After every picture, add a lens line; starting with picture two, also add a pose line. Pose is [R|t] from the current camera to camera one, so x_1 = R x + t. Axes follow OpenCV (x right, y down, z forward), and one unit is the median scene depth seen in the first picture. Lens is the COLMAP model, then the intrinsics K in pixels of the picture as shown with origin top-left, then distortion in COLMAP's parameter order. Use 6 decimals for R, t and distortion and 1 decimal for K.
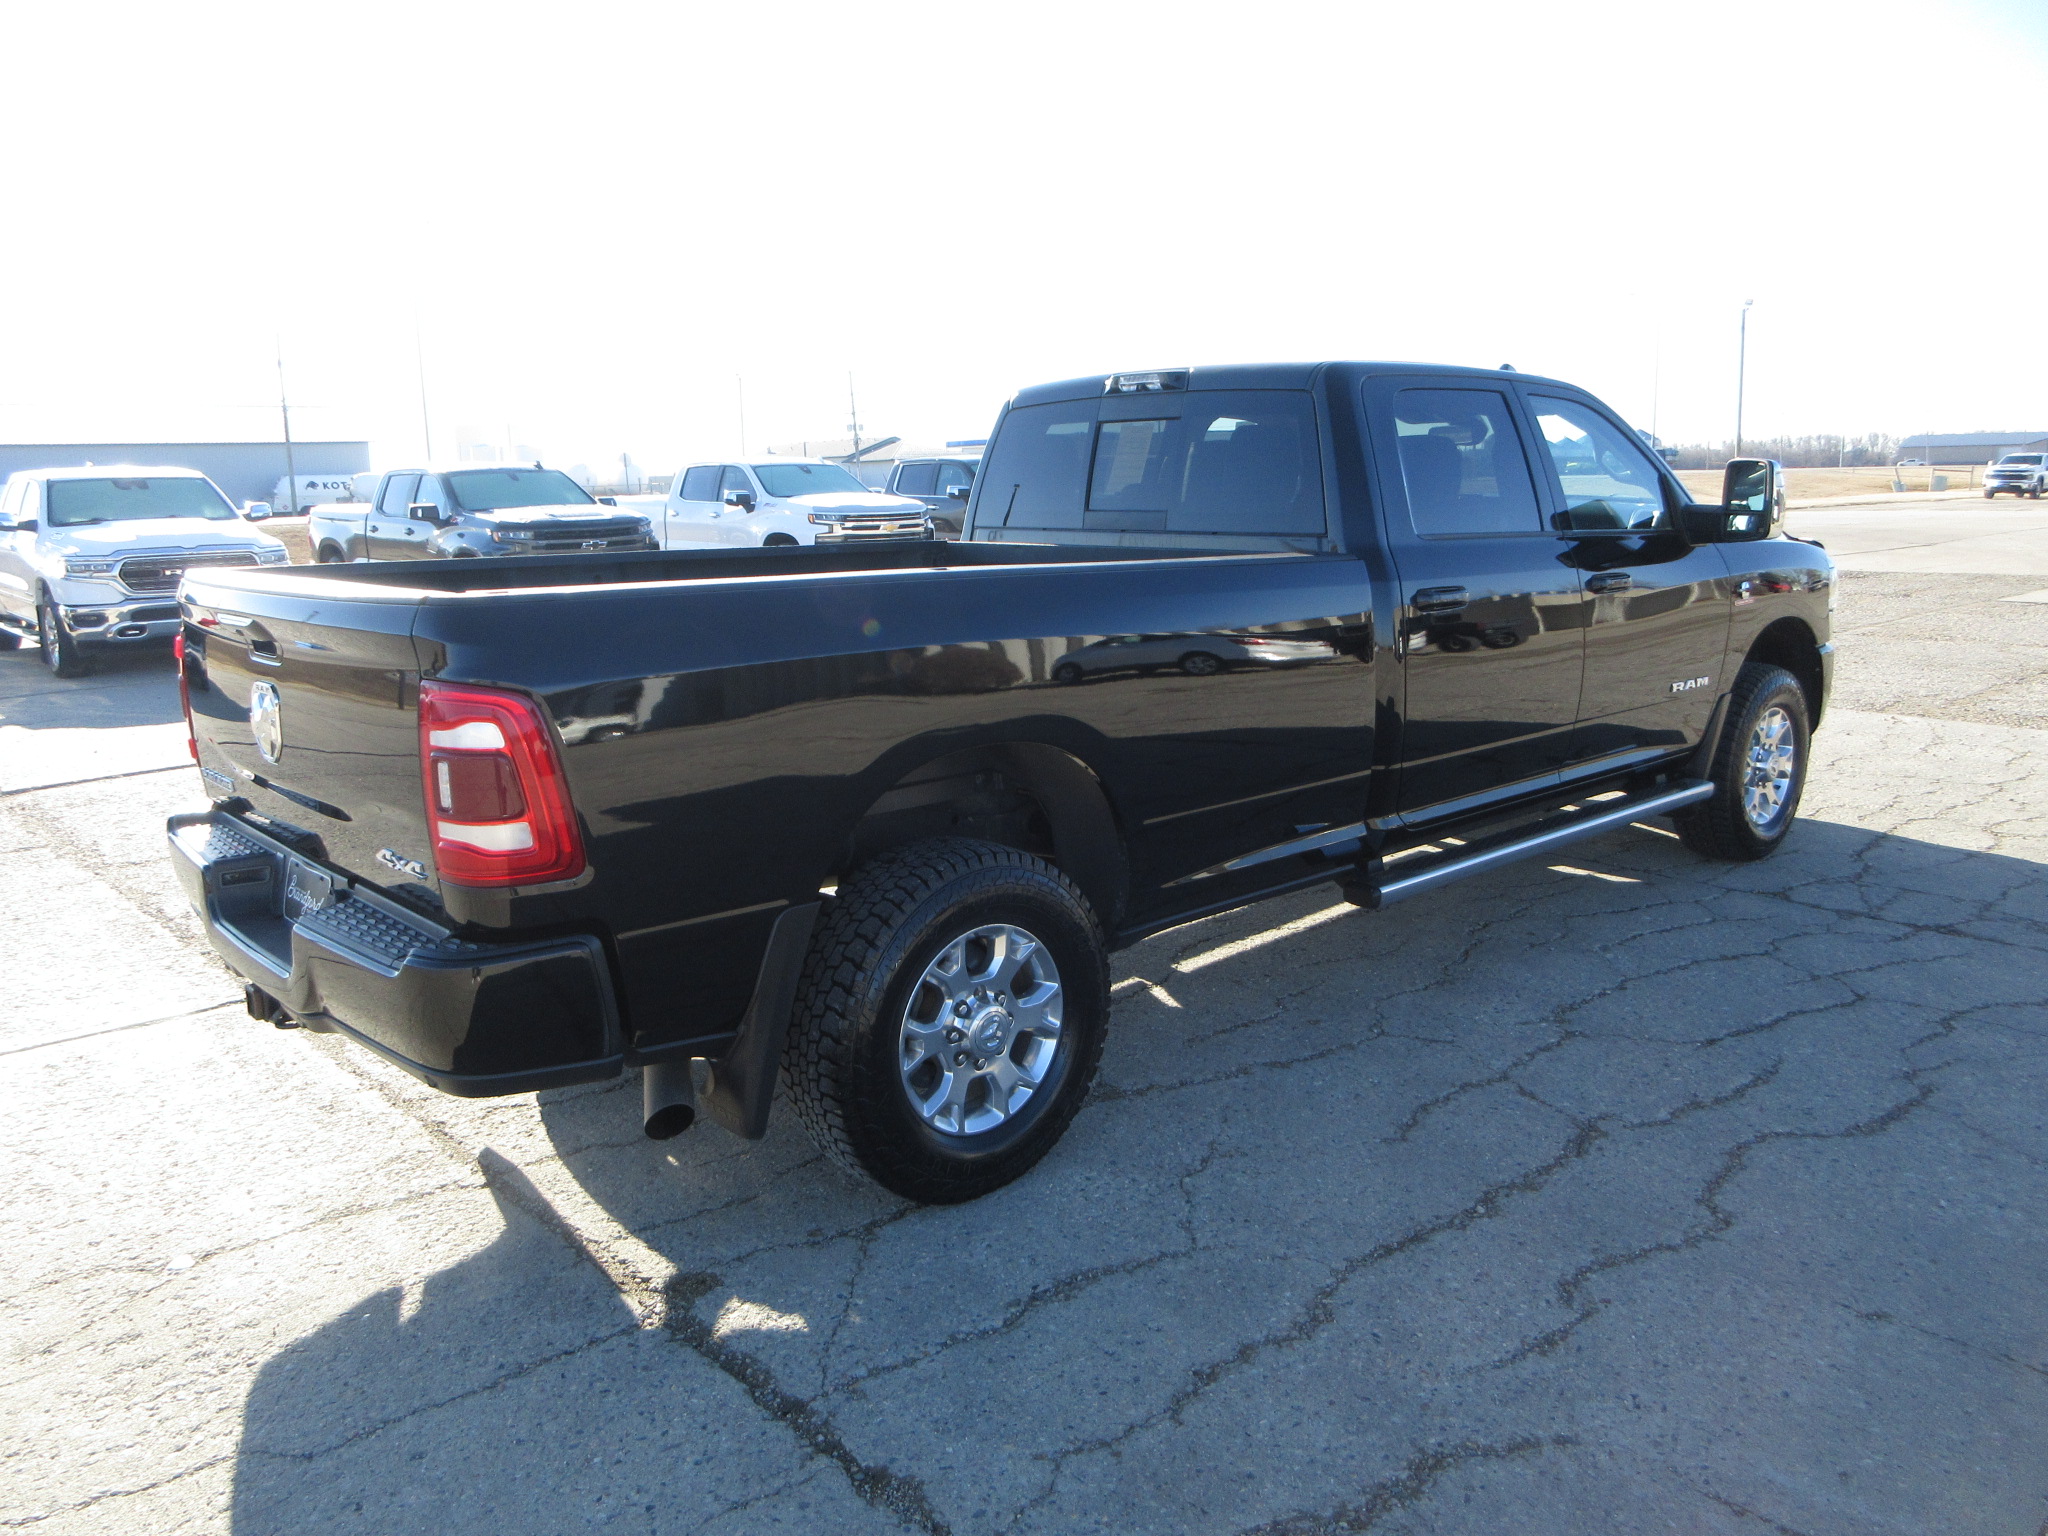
lens RADIAL K [[1518.1, 0, 1023.6], [0, 1518.1, 756.7], [0, 0, 1]] dist [0.003535, -0.003326]
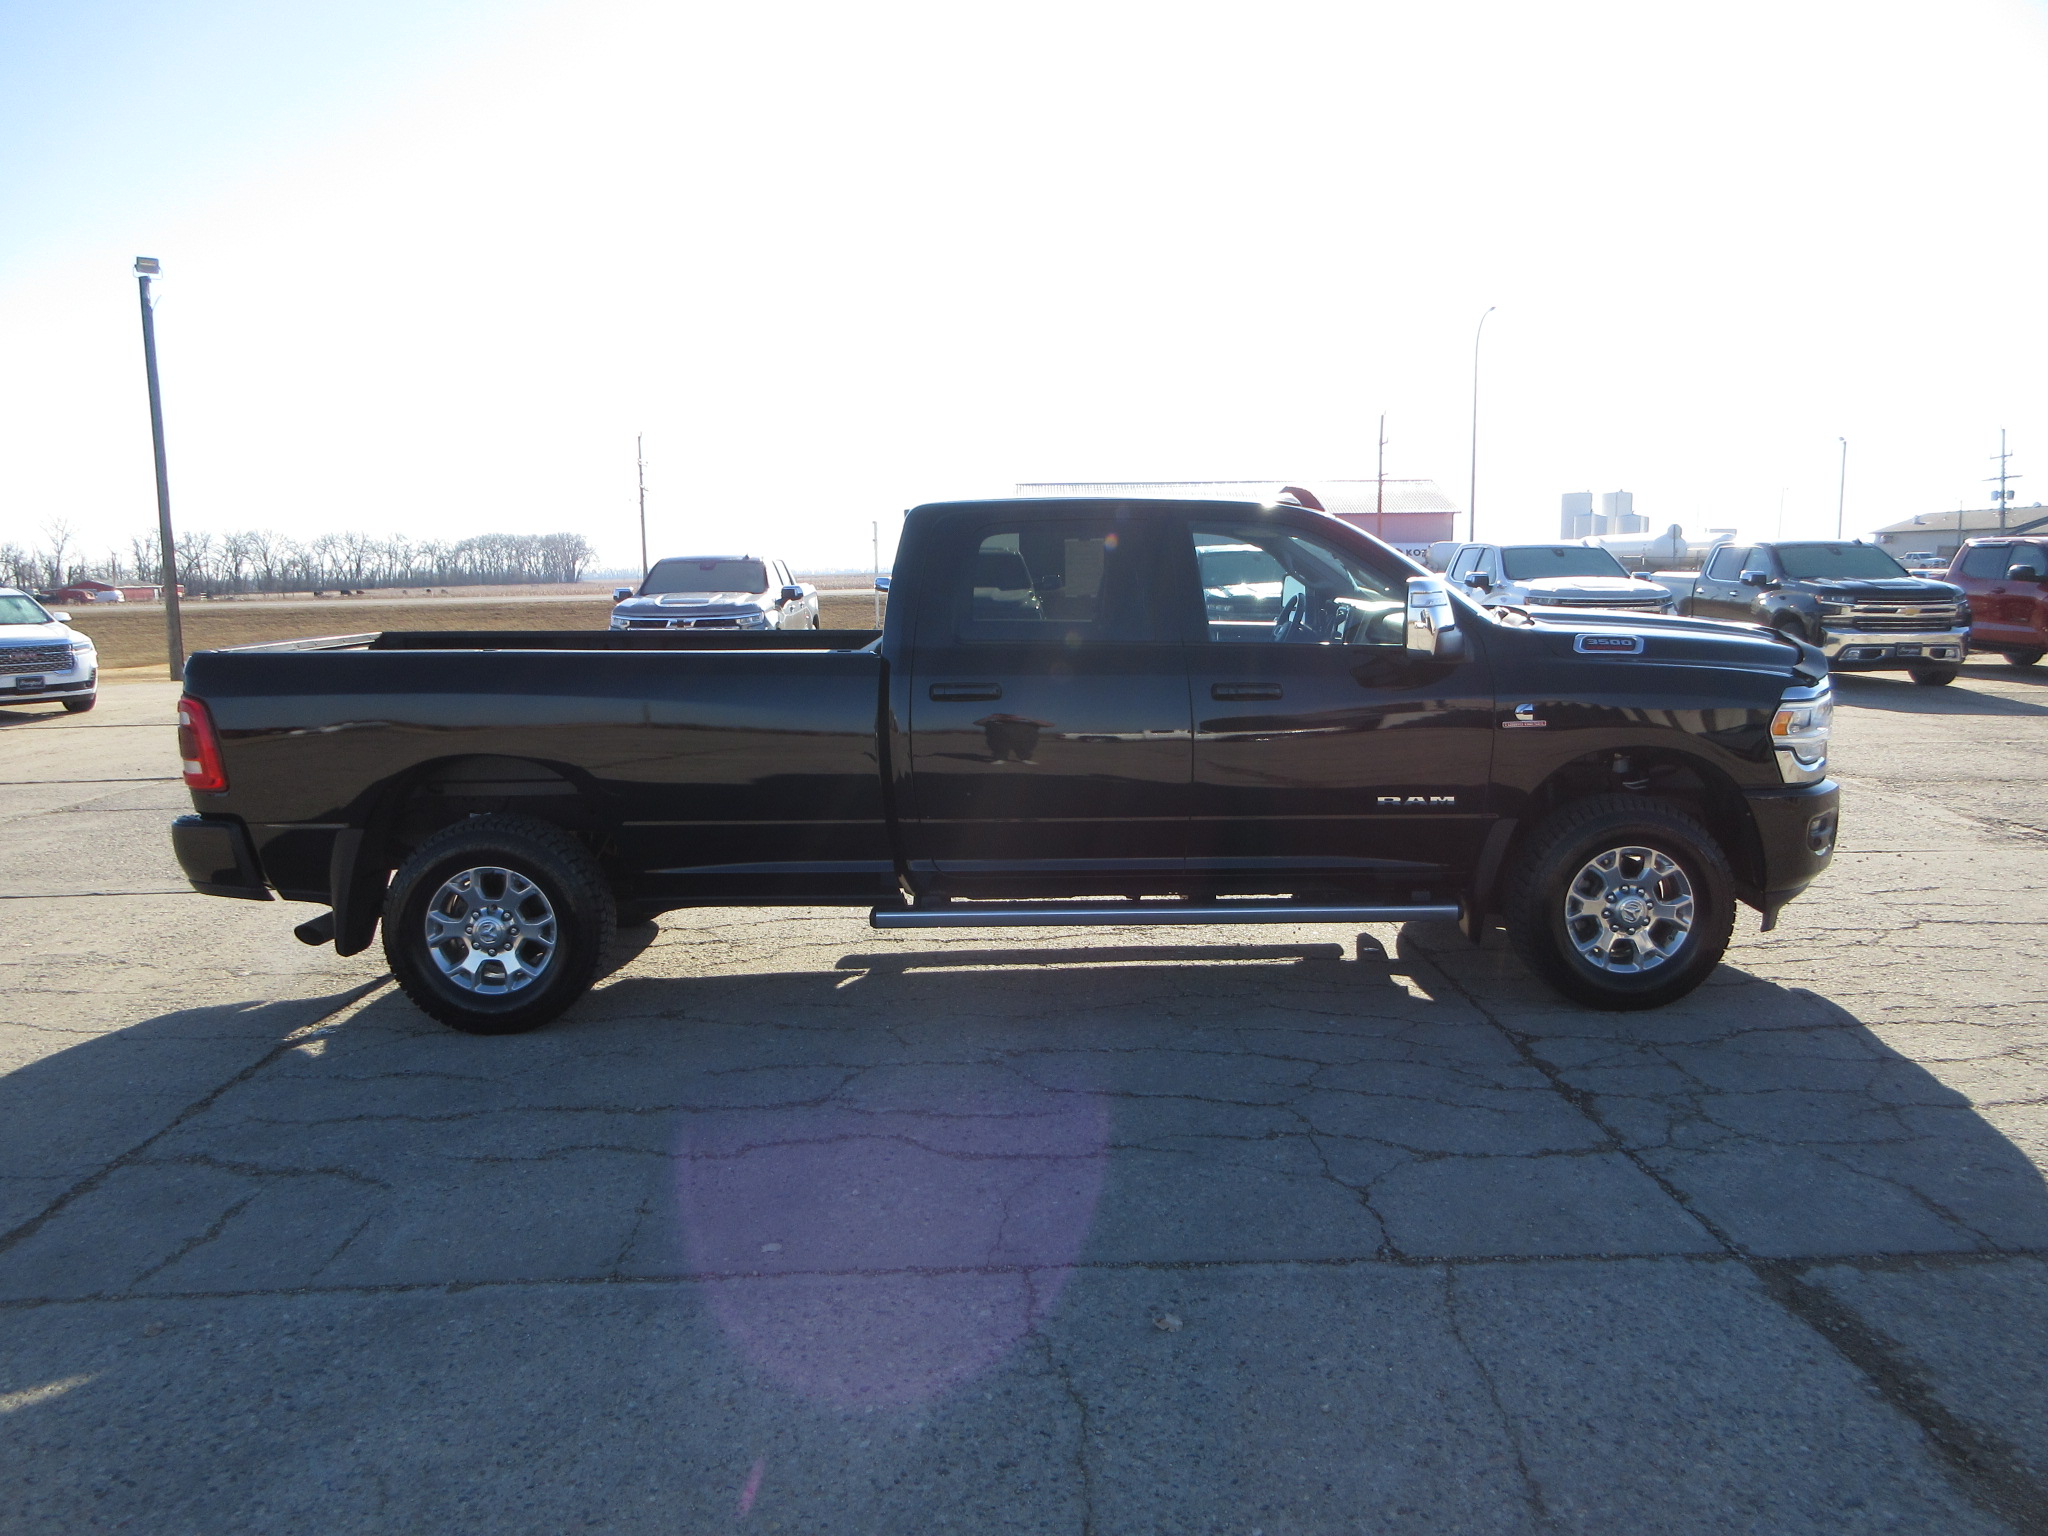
lens RADIAL K [[1518.1, 0, 1021.5], [0, 1518.1, 776.7], [0, 0, 1]] dist [0.003535, -0.003326]
pose [[0.749495, 0.098970, -0.654571, 1.246534], [-0.120483, 0.992641, 0.012130, -0.060868], [0.650955, 0.069773, 0.755903, 0.113632]]
